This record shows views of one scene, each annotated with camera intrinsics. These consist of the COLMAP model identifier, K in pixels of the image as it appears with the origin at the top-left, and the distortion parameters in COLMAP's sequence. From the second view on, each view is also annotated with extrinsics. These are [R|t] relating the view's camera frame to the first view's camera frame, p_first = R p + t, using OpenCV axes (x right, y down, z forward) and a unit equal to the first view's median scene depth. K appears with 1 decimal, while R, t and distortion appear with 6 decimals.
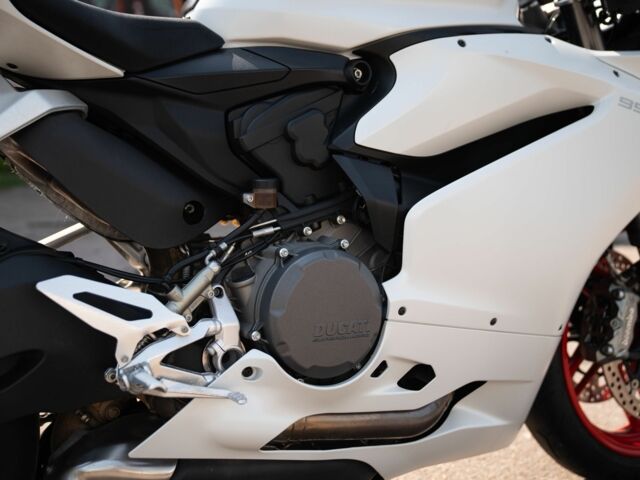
lens RADIAL K [[792.0, 0, 320.0], [0, 792.0, 240.0], [0, 0, 1]] dist [-0.000234, 0.312092]
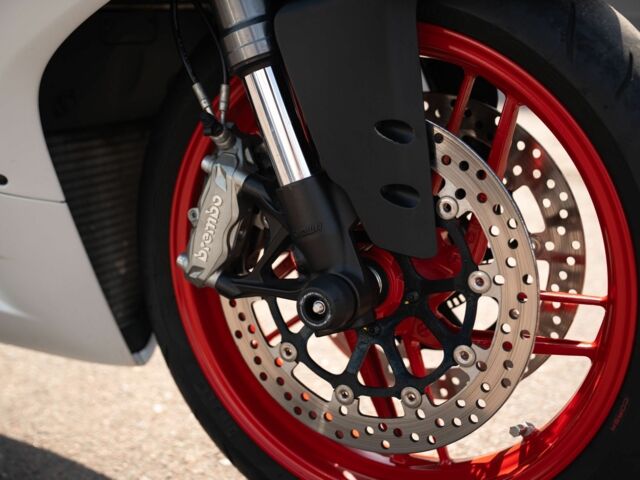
lens RADIAL K [[1003.3, 0, 320.0], [0, 1003.3, 240.0], [0, 0, 1]] dist [0.195836, 0.031564]
pose [[0.526062, 0.243833, -0.814742, 1.318700], [-0.097824, 0.969007, 0.226838, -0.054504], [0.844801, -0.039629, 0.533611, 0.978108]]
